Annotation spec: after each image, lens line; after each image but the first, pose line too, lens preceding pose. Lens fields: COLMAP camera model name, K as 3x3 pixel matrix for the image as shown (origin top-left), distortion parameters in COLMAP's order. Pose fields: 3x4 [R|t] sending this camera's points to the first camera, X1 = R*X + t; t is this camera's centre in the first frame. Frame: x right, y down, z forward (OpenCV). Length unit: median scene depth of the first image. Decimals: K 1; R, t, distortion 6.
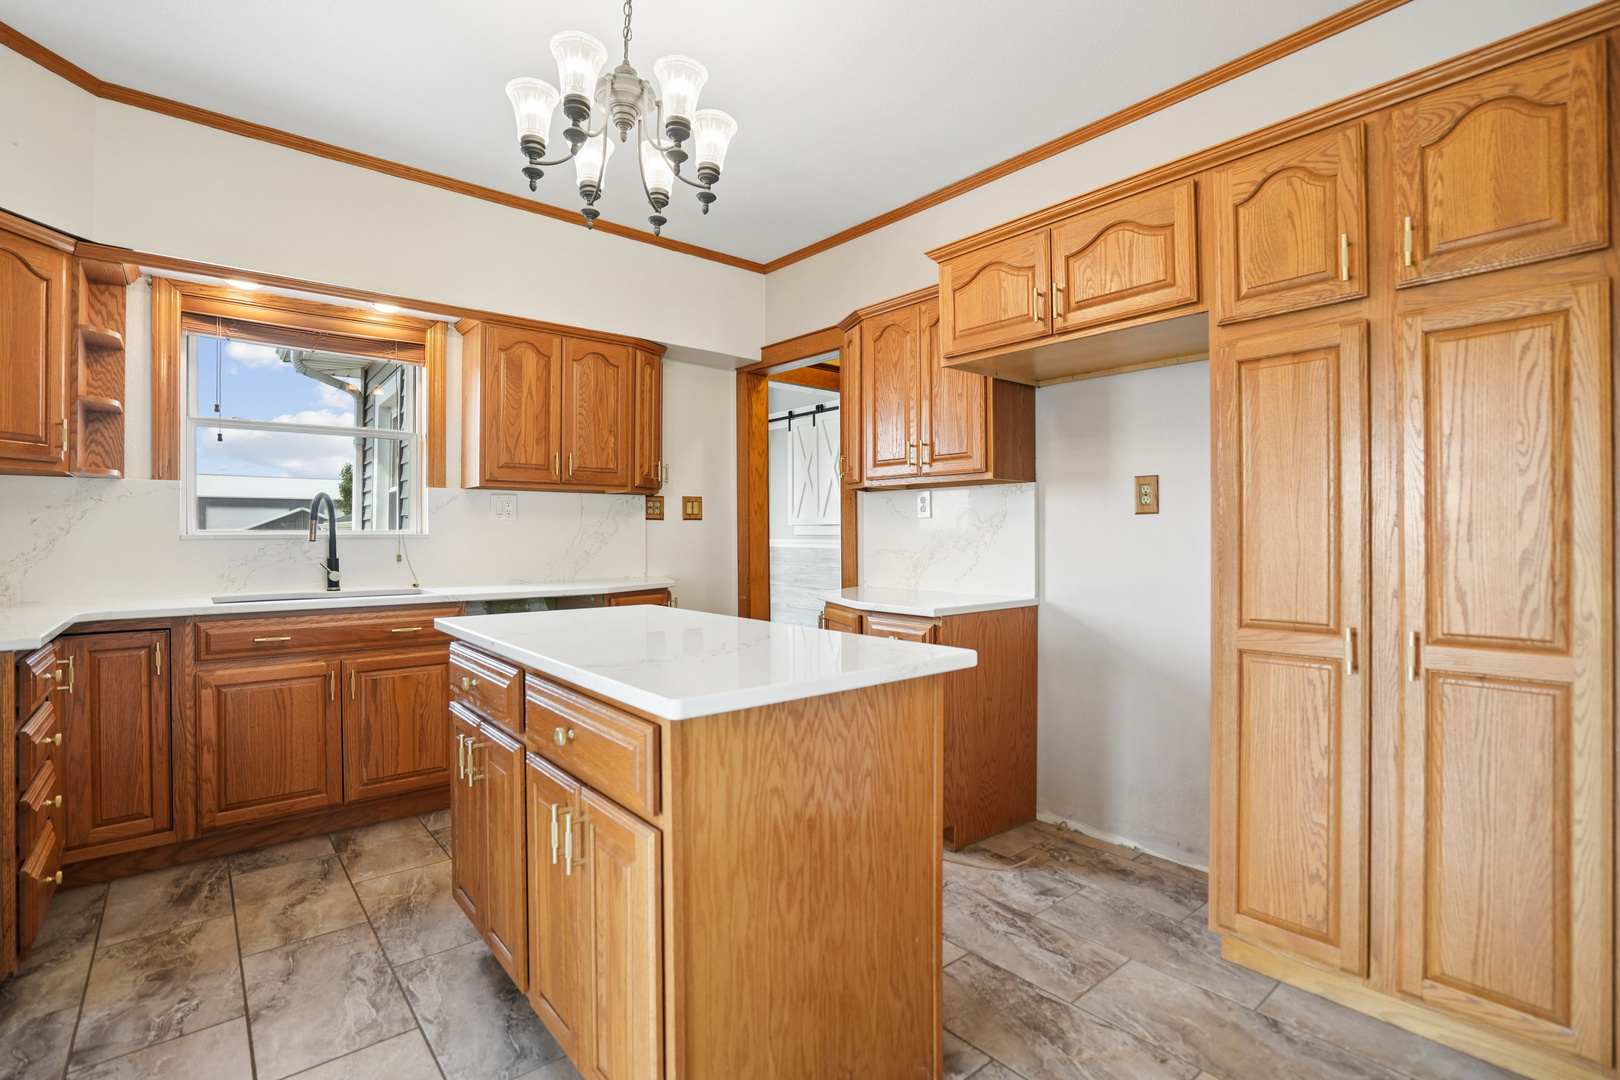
lens RADIAL K [[763.4, 0, 810.0], [0, 763.4, 526.3], [0, 0, 1]] dist [-0.062151, 0.027623]
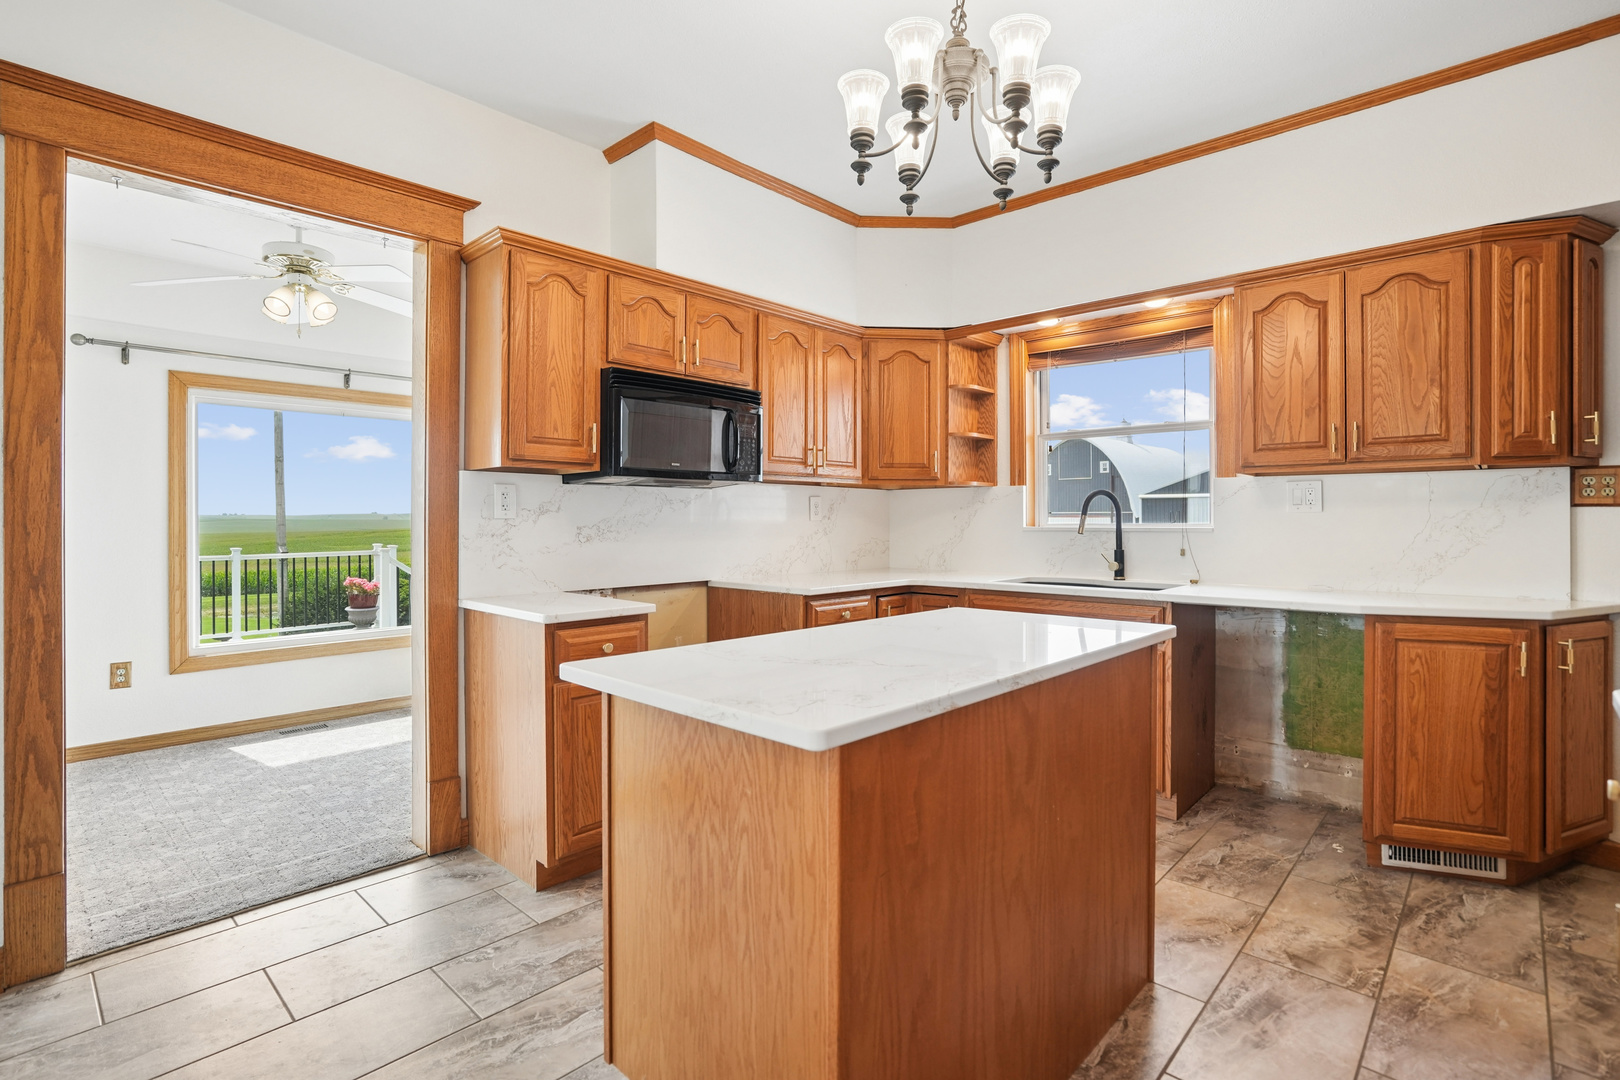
lens RADIAL K [[763.4, 0, 810.0], [0, 763.4, 526.3], [0, 0, 1]] dist [-0.062151, 0.027623]
pose [[0.126339, 0.009022, -0.991946, 0.635572], [0.010705, 0.999888, 0.010457, -0.011281], [0.991929, -0.011940, 0.126229, 0.675804]]
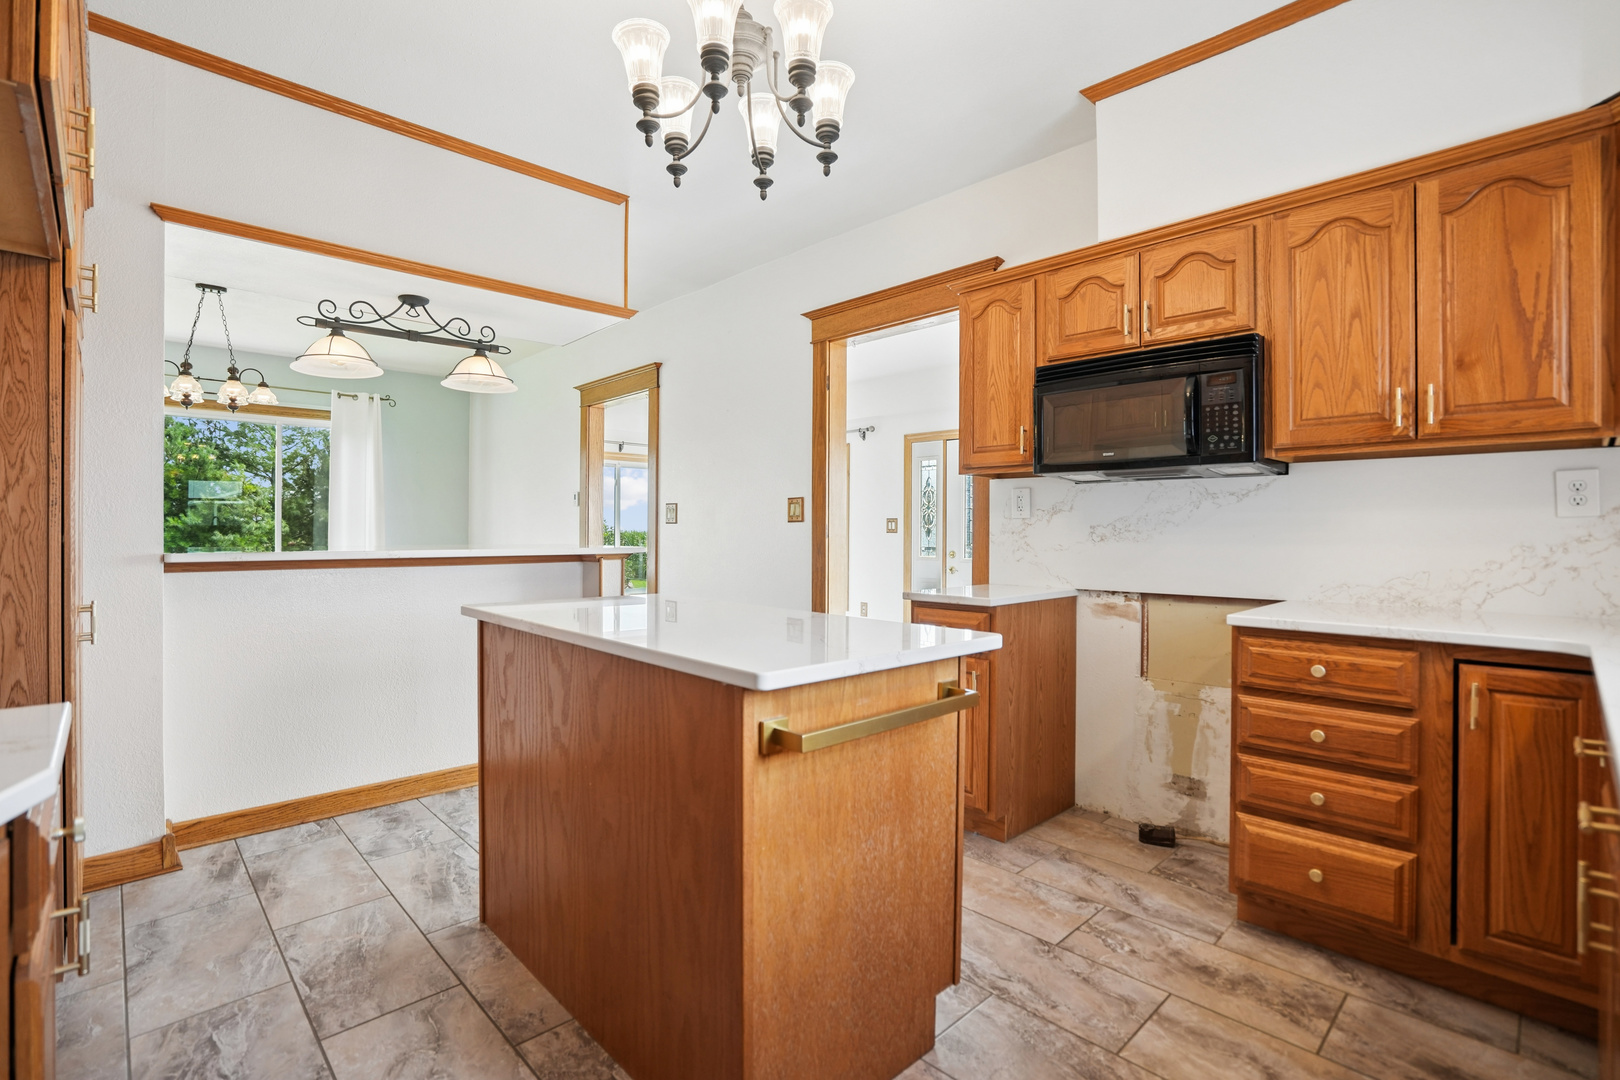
lens RADIAL K [[763.4, 0, 810.0], [0, 763.4, 526.3], [0, 0, 1]] dist [-0.062151, 0.027623]
pose [[-0.997758, -0.001933, -0.066900, -0.262478], [-0.000937, 0.999888, -0.014910, 0.024259], [0.066921, -0.014814, -0.997648, 1.855726]]
